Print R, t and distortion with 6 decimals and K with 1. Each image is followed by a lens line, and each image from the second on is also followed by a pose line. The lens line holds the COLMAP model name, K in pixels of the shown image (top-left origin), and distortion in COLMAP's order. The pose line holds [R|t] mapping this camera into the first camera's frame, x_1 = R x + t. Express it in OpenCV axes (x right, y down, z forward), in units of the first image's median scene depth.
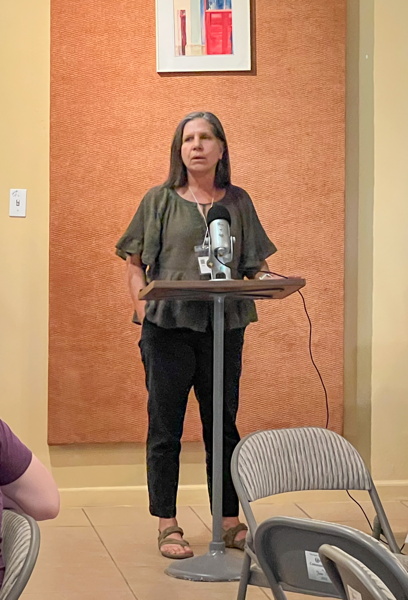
lens RADIAL K [[1380.4, 0, 204.0], [0, 1380.4, 300.0], [0, 0, 1]] dist [0.128792, -0.443839]
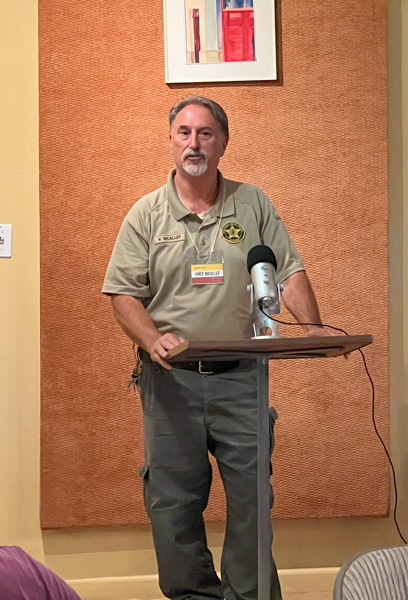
lens RADIAL K [[1445.1, 0, 176.1], [0, 1445.1, 302.6], [0, 0, 1]] dist [0.133791, -0.001429]
pose [[0.999655, -0.013565, 0.022511, -0.049334], [0.013835, 0.999833, -0.011901, -0.020814], [-0.022346, 0.012208, 0.999676, 0.121825]]
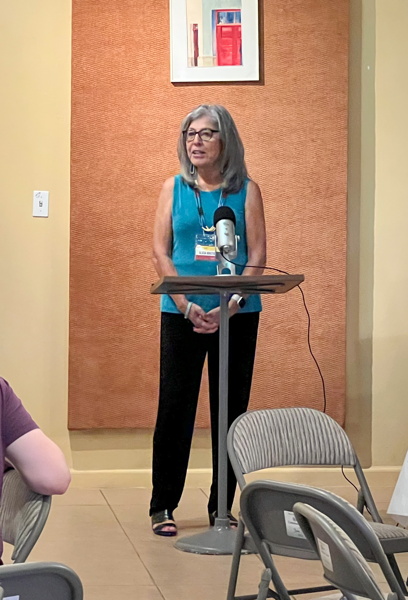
lens RADIAL K [[1355.5, 0, 204.0], [0, 1355.5, 300.0], [0, 0, 1]] dist [0.125192, 0.076947]
pose [[0.999784, 0.004491, -0.020268, 0.013569], [-0.004519, 0.999989, -0.001322, 0.005131], [0.020262, 0.001413, 0.999794, -0.049765]]
